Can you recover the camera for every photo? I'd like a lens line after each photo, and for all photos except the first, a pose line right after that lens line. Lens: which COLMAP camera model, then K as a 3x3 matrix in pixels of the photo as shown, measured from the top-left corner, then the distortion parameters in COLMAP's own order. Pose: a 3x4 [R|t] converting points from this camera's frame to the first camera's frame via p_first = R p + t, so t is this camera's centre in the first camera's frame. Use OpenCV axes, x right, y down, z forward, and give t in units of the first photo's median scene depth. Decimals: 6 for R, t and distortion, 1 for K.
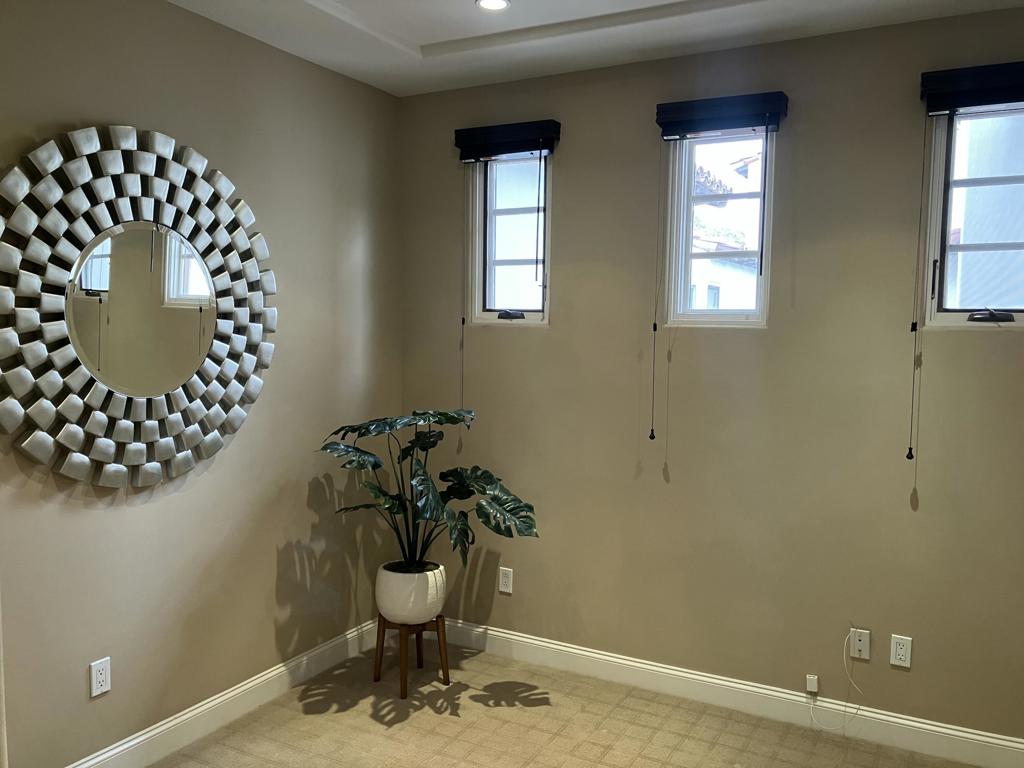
lens RADIAL K [[846.5, 0, 512.0], [0, 846.5, 384.0], [0, 0, 1]] dist [-0.004494, -0.007546]
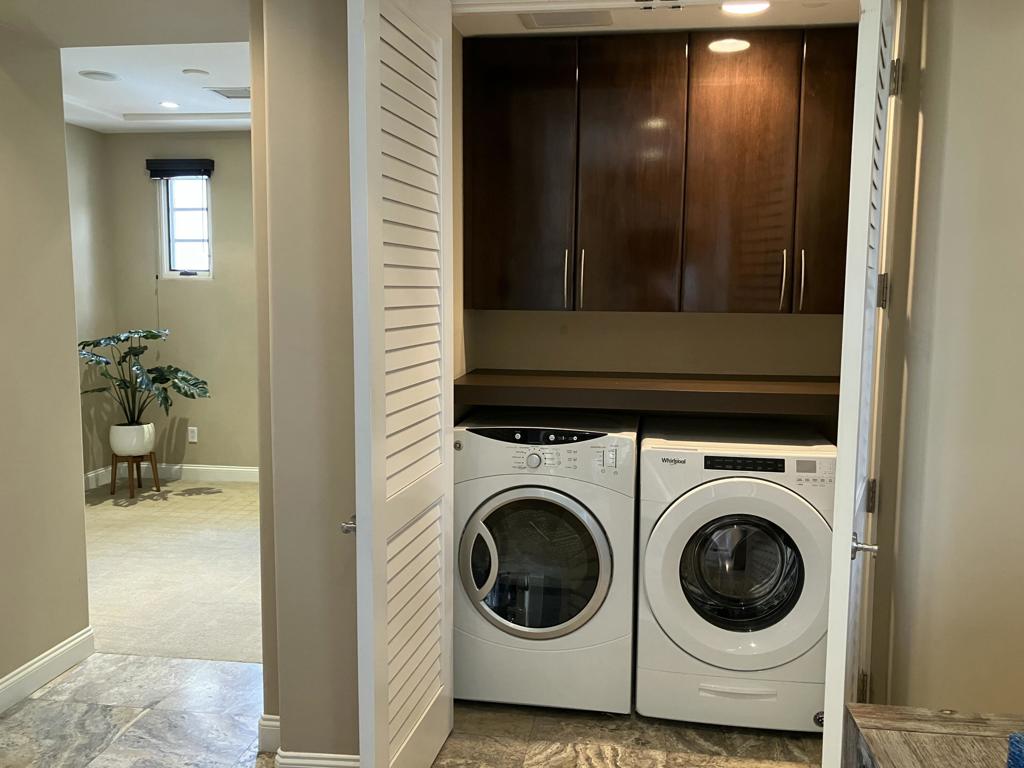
lens RADIAL K [[846.5, 0, 512.0], [0, 846.5, 384.0], [0, 0, 1]] dist [-0.004494, -0.007546]
pose [[0.936197, -0.045056, 0.348577, 0.005591], [0.026374, 0.997959, 0.058158, 0.058143], [-0.350486, -0.045254, 0.935474, -0.824475]]
